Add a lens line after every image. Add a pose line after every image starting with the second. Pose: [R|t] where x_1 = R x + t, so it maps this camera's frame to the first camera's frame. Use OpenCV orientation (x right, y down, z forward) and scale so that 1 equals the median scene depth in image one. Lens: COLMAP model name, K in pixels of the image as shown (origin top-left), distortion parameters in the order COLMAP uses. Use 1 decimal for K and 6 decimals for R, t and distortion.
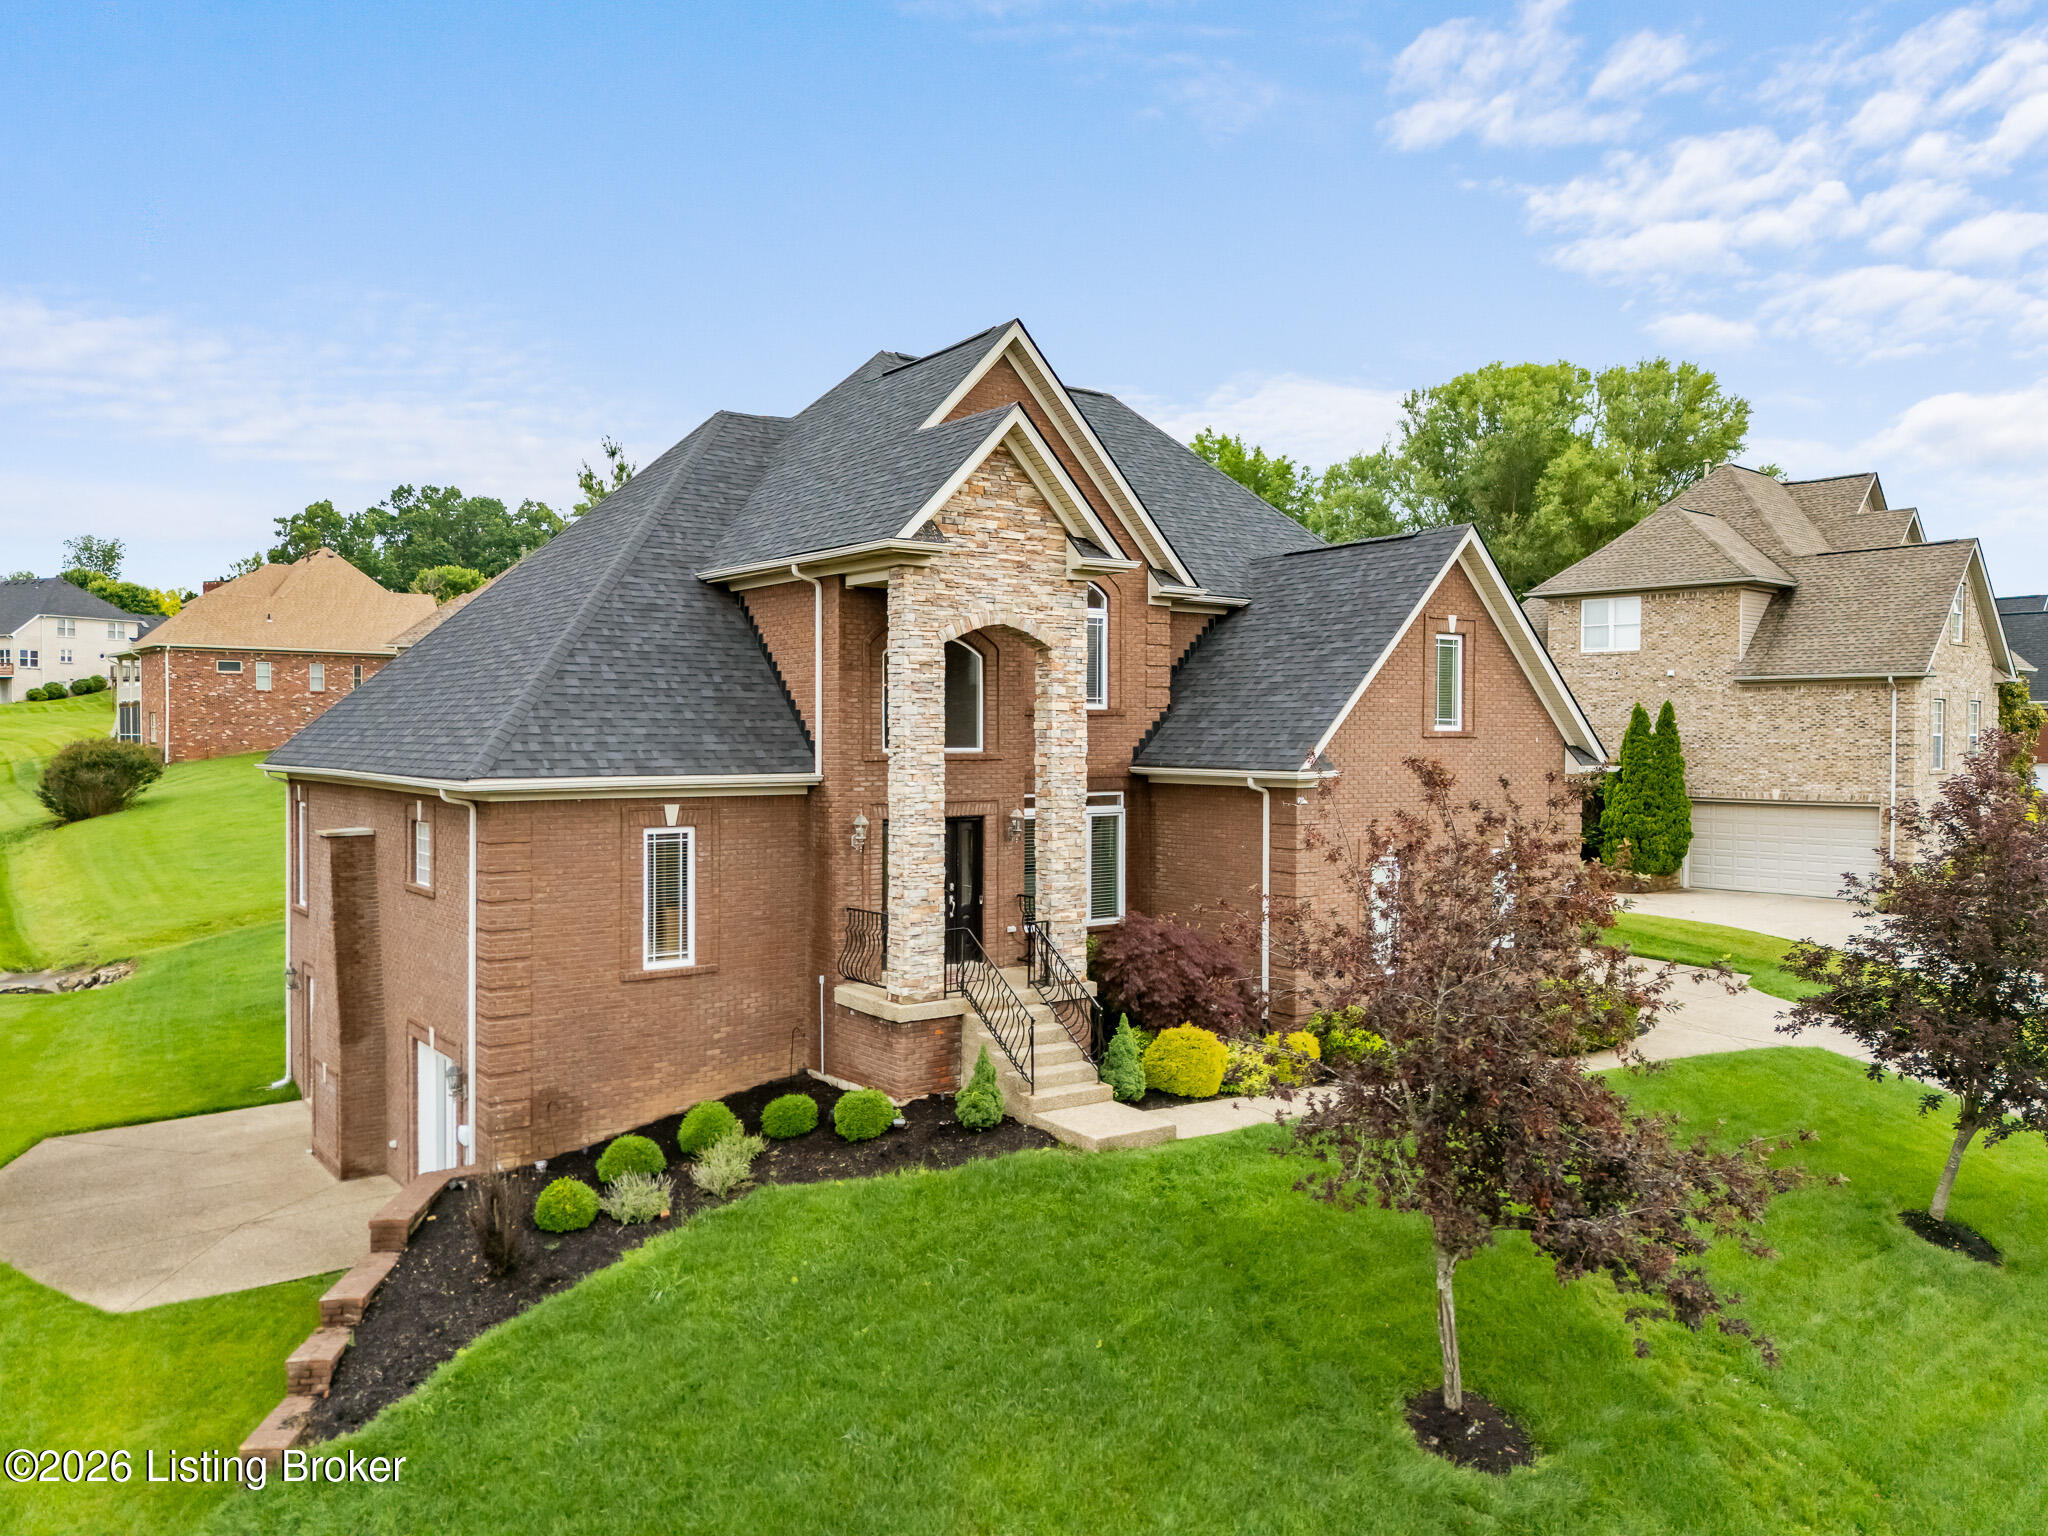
lens RADIAL K [[1399.9, 0, 1077.5], [0, 1399.9, 765.5], [0, 0, 1]] dist [0.077908, -0.054766]
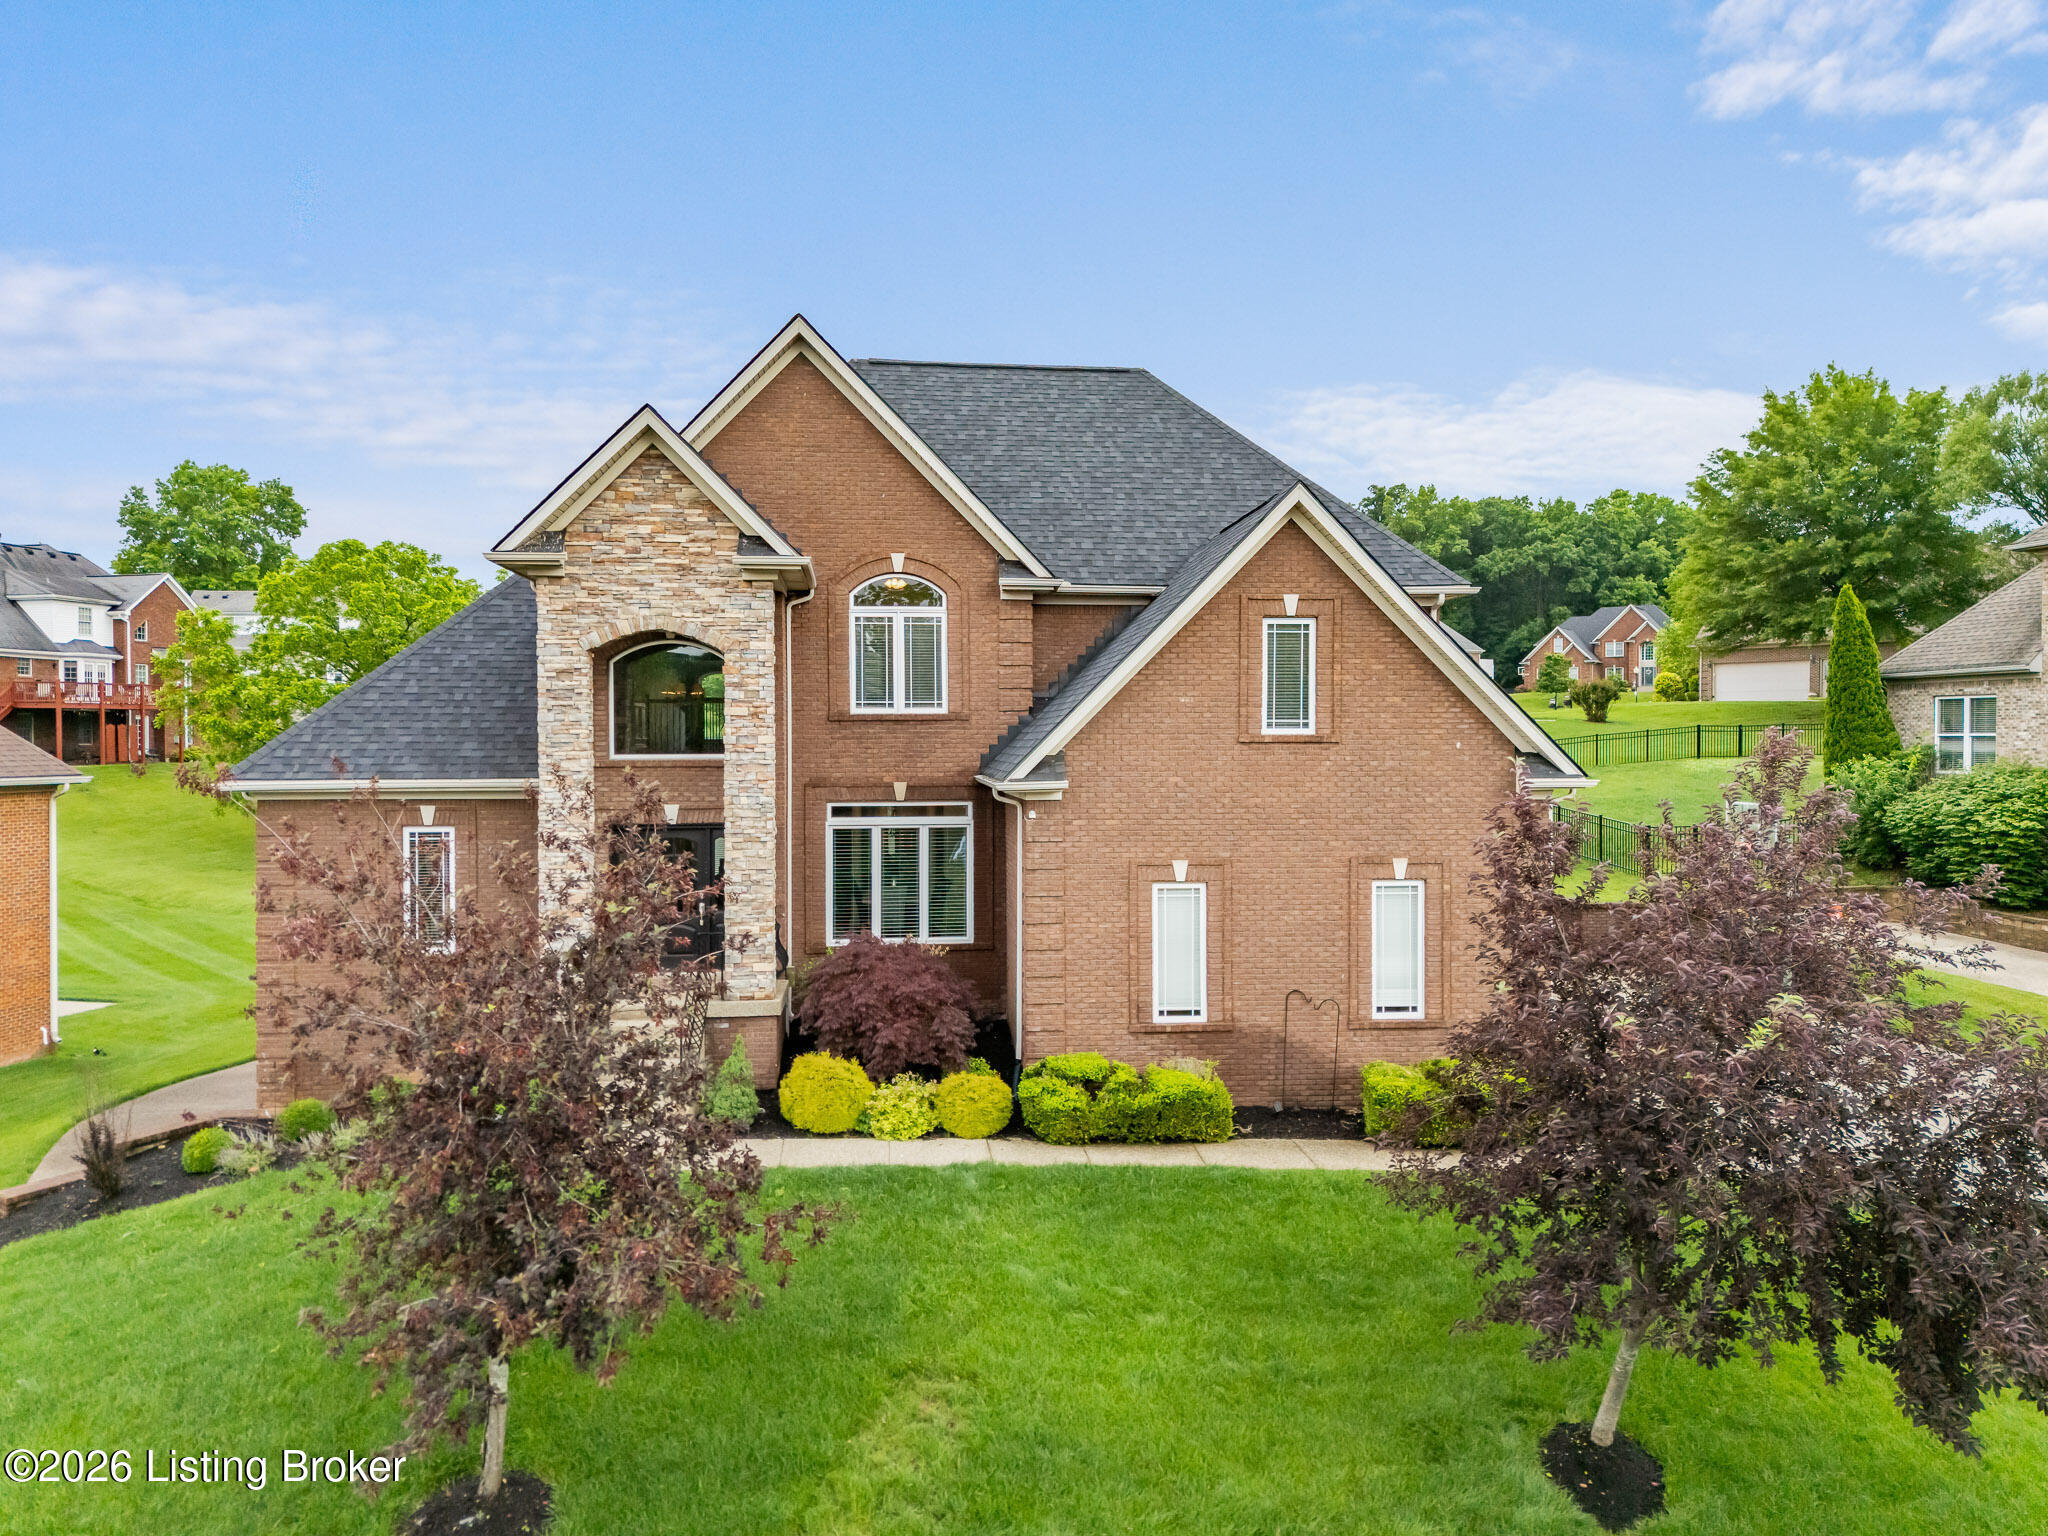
lens RADIAL K [[1452.6, 0, 1104.9], [0, 1452.6, 766.6], [0, 0, 1]] dist [0.079776, -0.064198]
pose [[0.871788, 0.004652, -0.489862, 0.707649], [-0.007486, 0.999965, -0.003825, -0.002227], [0.489827, 0.007001, 0.871792, 0.248304]]
